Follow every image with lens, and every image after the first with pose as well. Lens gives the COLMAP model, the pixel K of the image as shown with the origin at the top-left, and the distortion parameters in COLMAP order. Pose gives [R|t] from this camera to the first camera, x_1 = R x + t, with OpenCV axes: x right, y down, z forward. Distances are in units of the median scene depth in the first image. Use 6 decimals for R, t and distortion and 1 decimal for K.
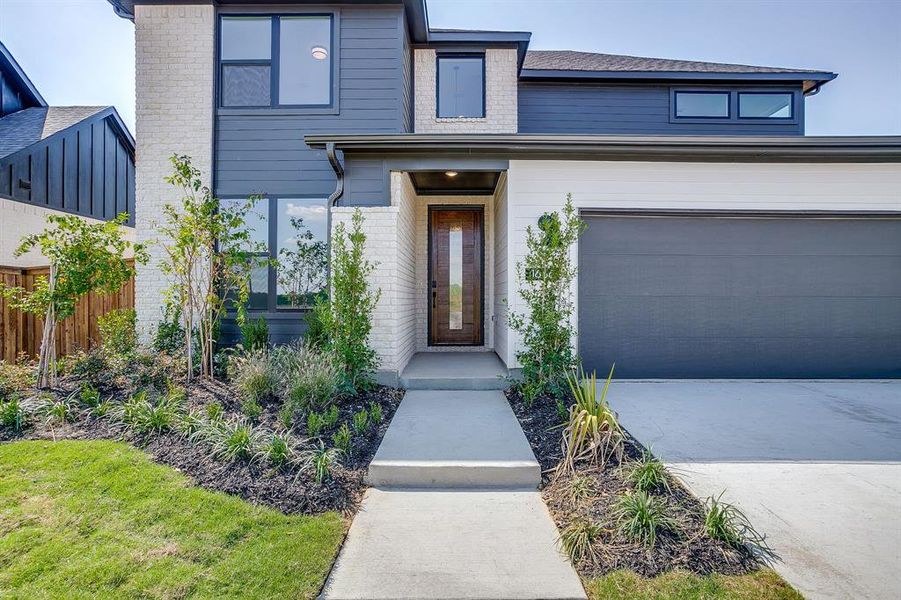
lens RADIAL K [[408.4, 0, 450.5], [0, 408.4, 300.0], [0, 0, 1]] dist [-0.058844, 0.033333]
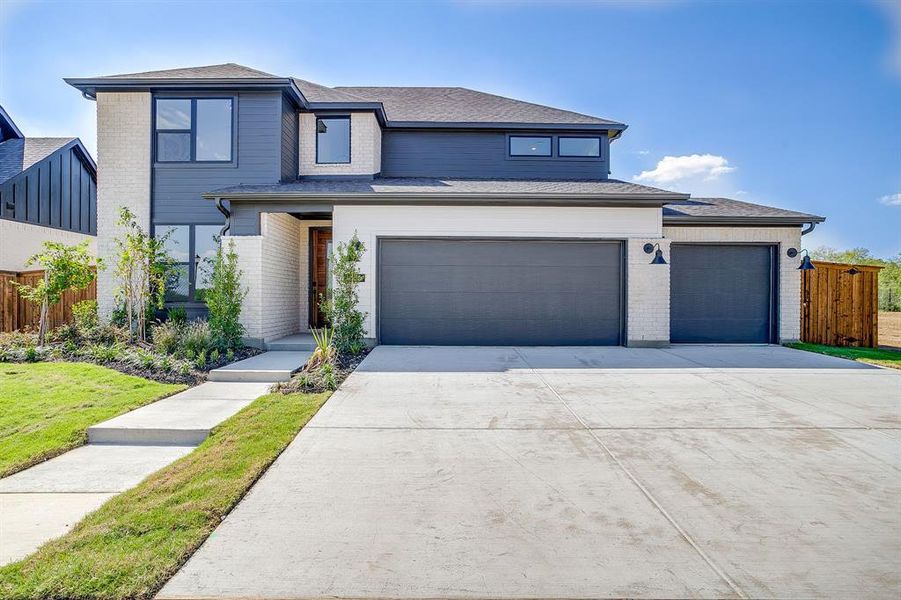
lens RADIAL K [[440.0, 0, 444.4], [0, 440.0, 300.5], [0, 0, 1]] dist [-0.059066, 0.037693]
pose [[0.999935, 0.001142, 0.011316, 0.463738], [-0.001173, 0.999996, 0.002730, 0.016186], [-0.011313, -0.002743, 0.999932, -0.590509]]
